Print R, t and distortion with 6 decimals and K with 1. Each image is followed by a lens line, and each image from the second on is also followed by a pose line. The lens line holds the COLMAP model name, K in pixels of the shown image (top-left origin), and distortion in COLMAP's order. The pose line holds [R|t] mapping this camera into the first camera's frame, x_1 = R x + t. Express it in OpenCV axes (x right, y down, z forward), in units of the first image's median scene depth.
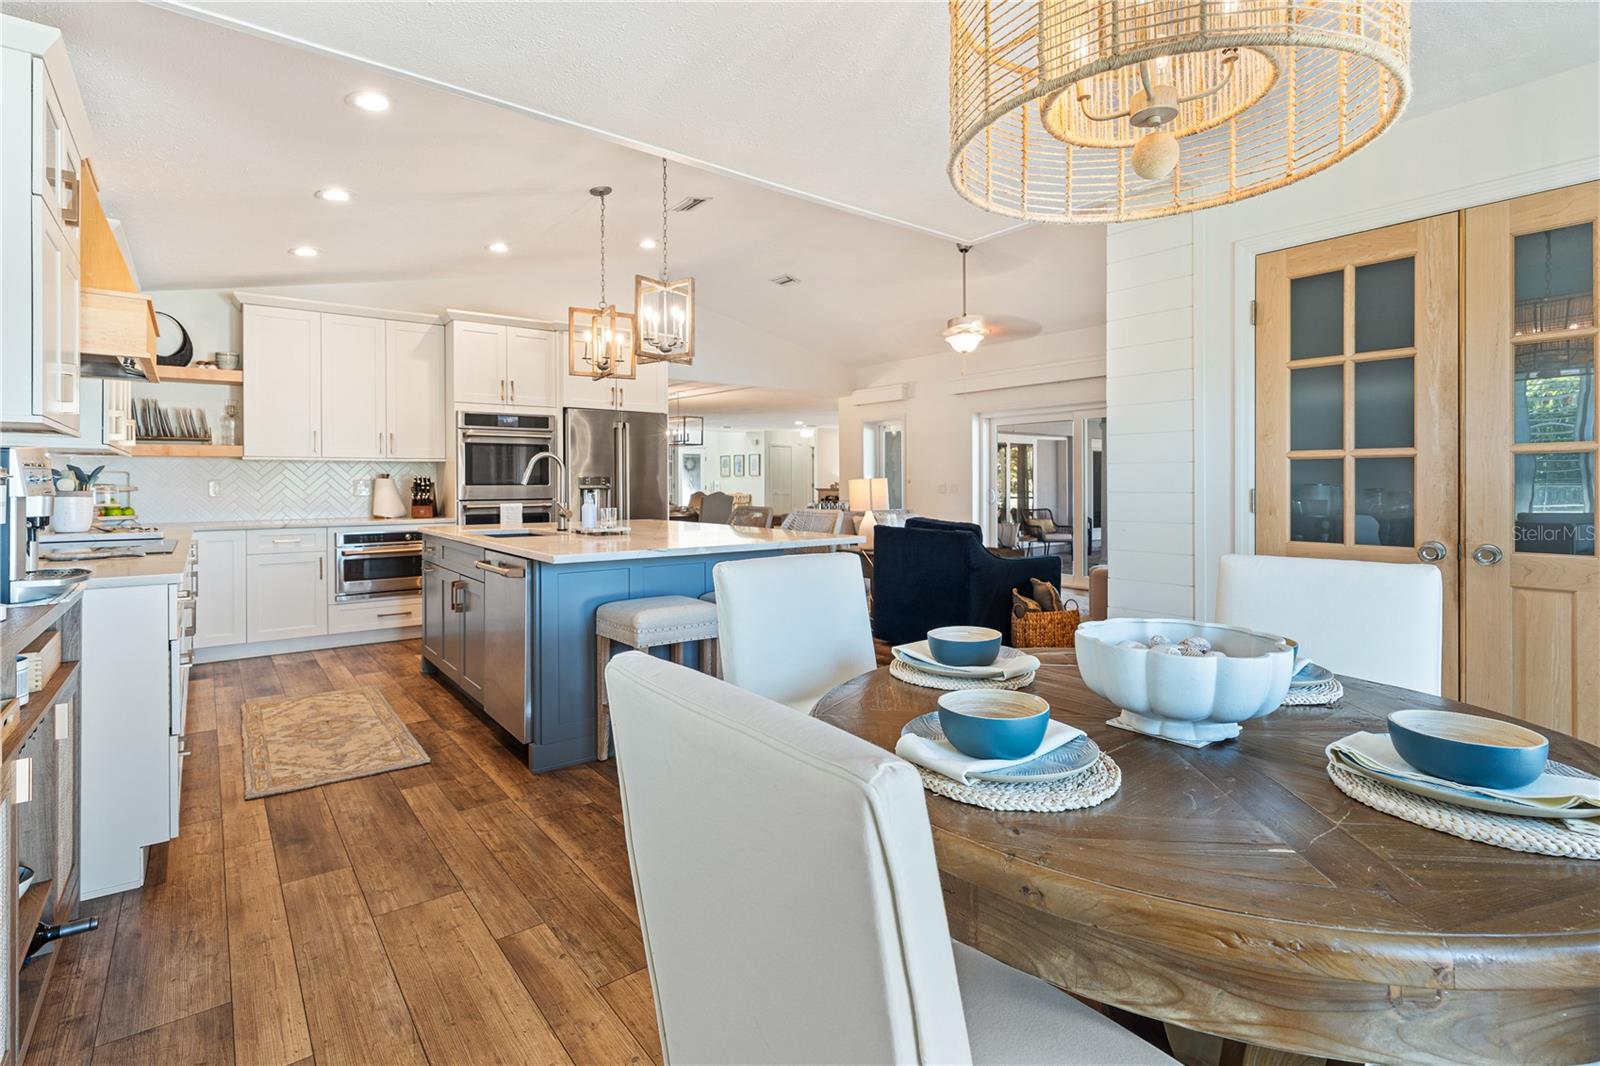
lens RADIAL K [[742.9, 0, 811.0], [0, 742.9, 484.7], [0, 0, 1]] dist [-0.007870, 0.001255]
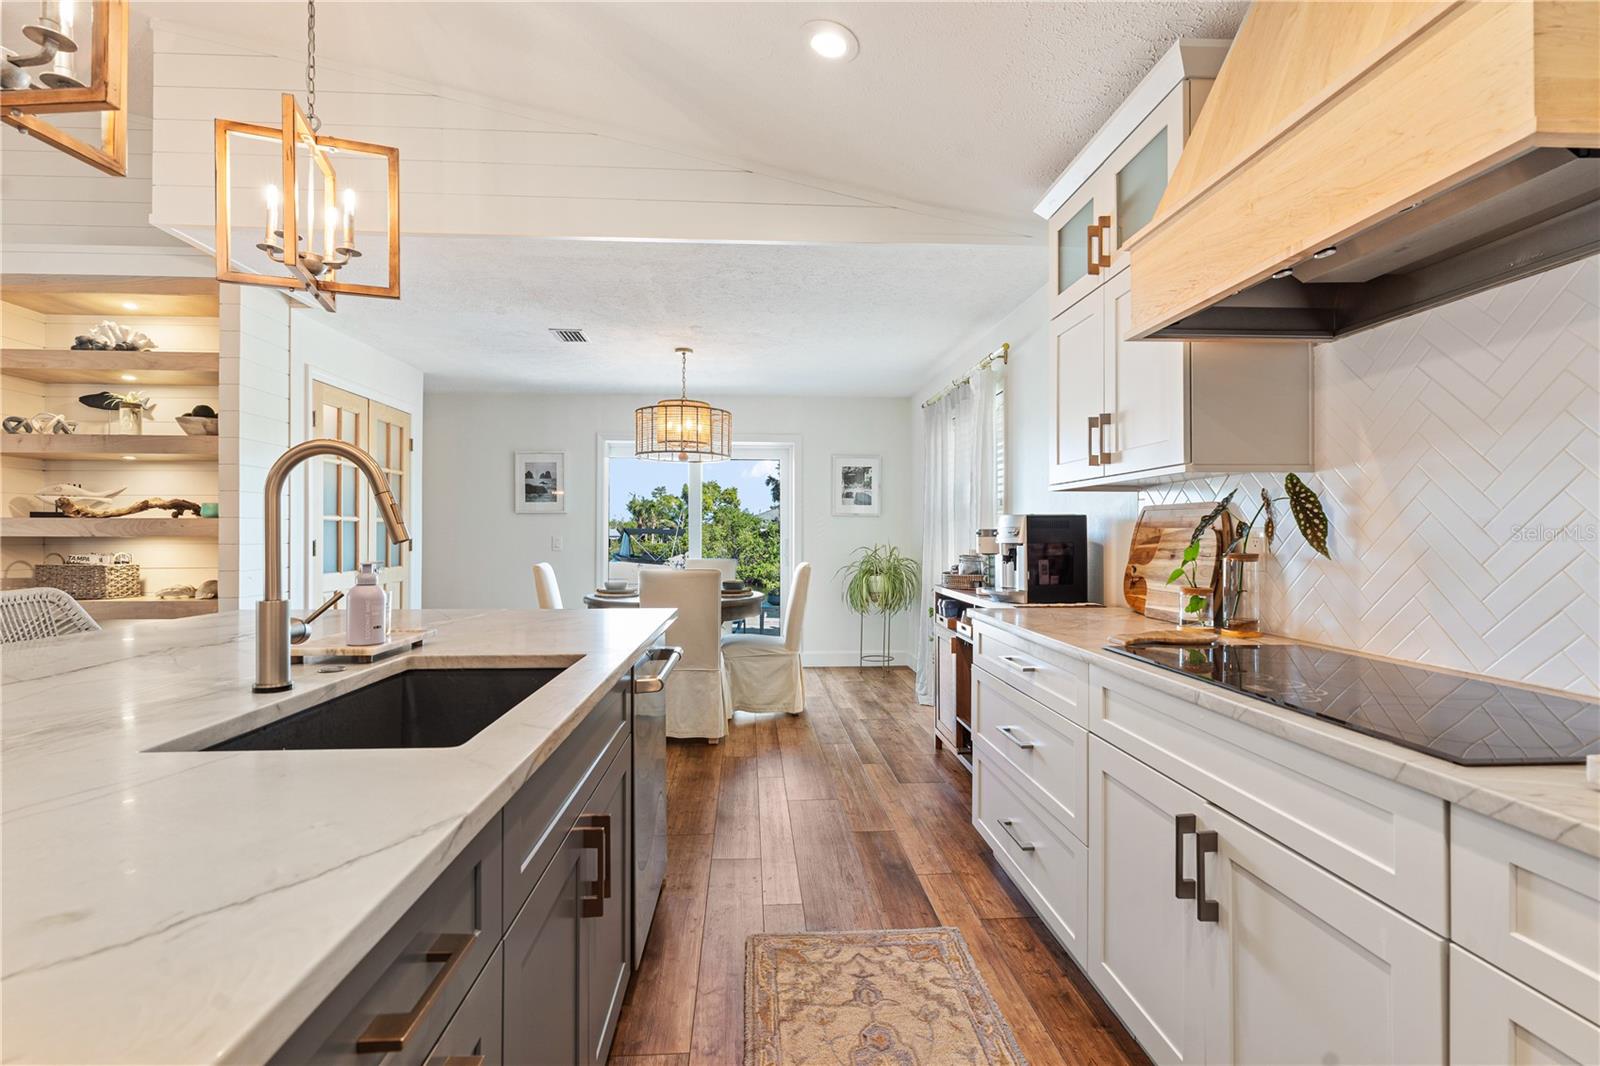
lens RADIAL K [[742.9, 0, 808.2], [0, 742.9, 536.8], [0, 0, 1]] dist [-0.007870, 0.001255]
pose [[-0.822771, 0.011157, 0.568263, -0.544046], [0.007429, 0.999933, -0.008875, 0.001282], [-0.568324, -0.003081, -0.822799, 0.874500]]
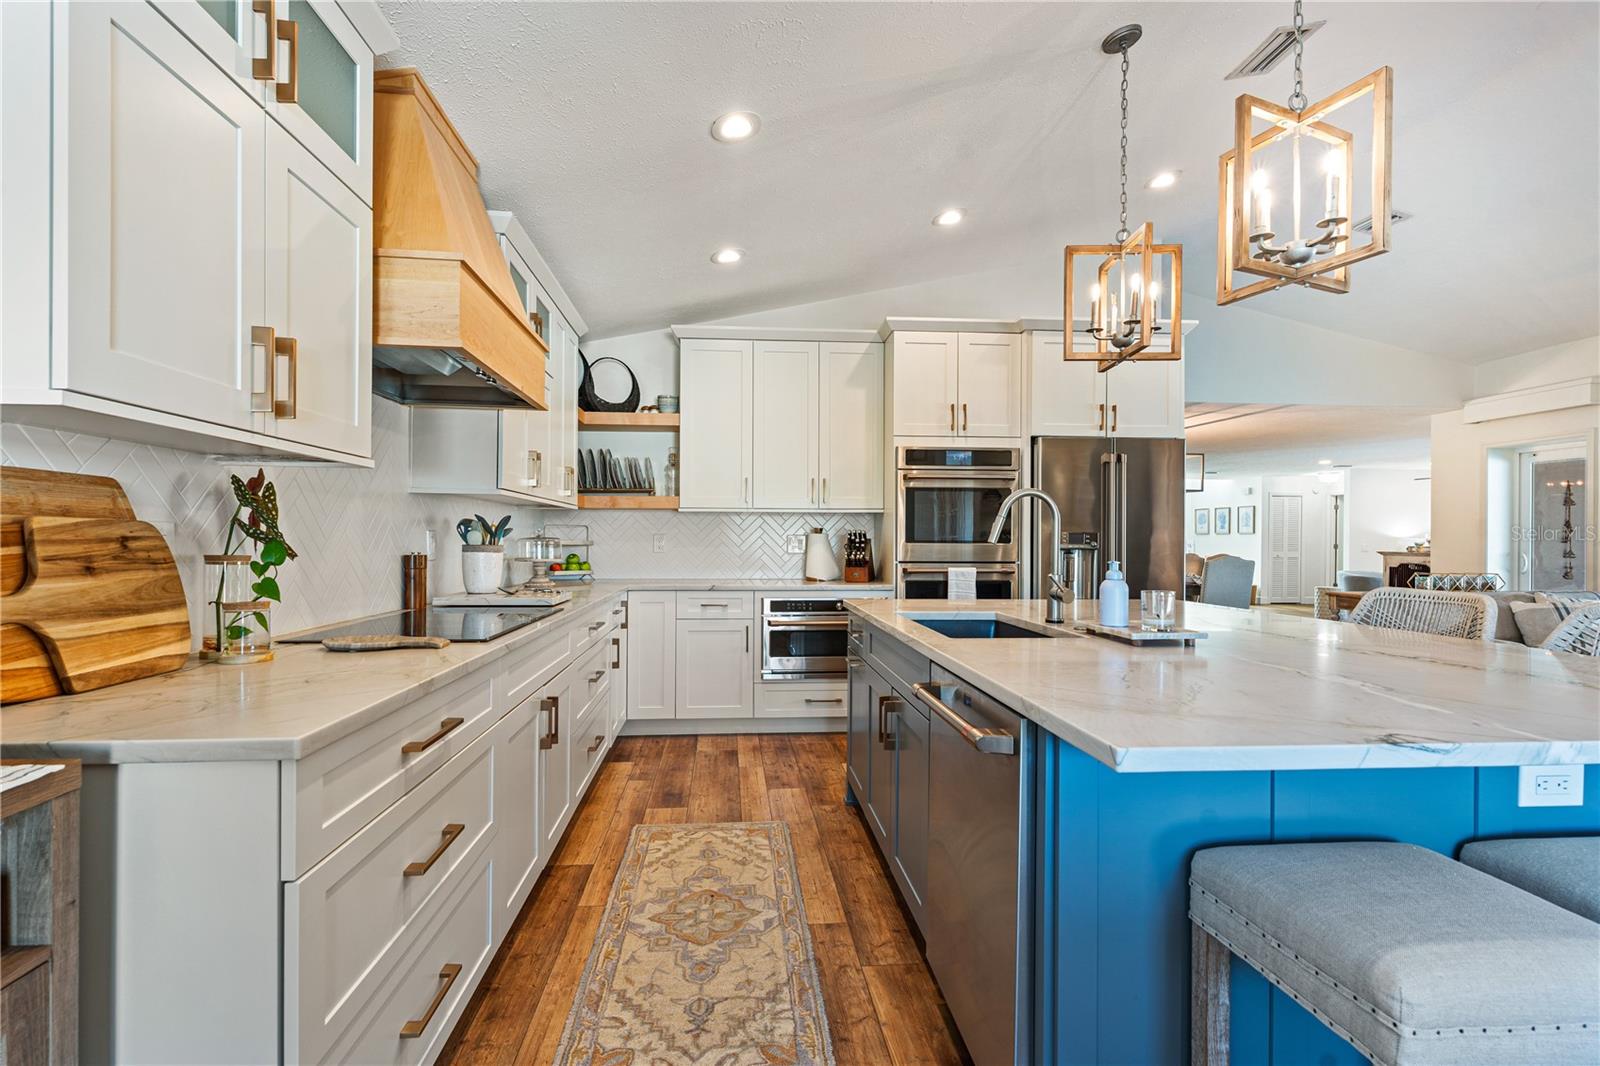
lens RADIAL K [[742.9, 0, 788.8], [0, 742.9, 546.7], [0, 0, 1]] dist [-0.007870, 0.001255]
pose [[0.825865, 0.013686, -0.563701, -0.134316], [-0.010419, 0.999905, 0.009012, -0.000701], [0.563771, -0.001569, 0.825930, 0.300204]]
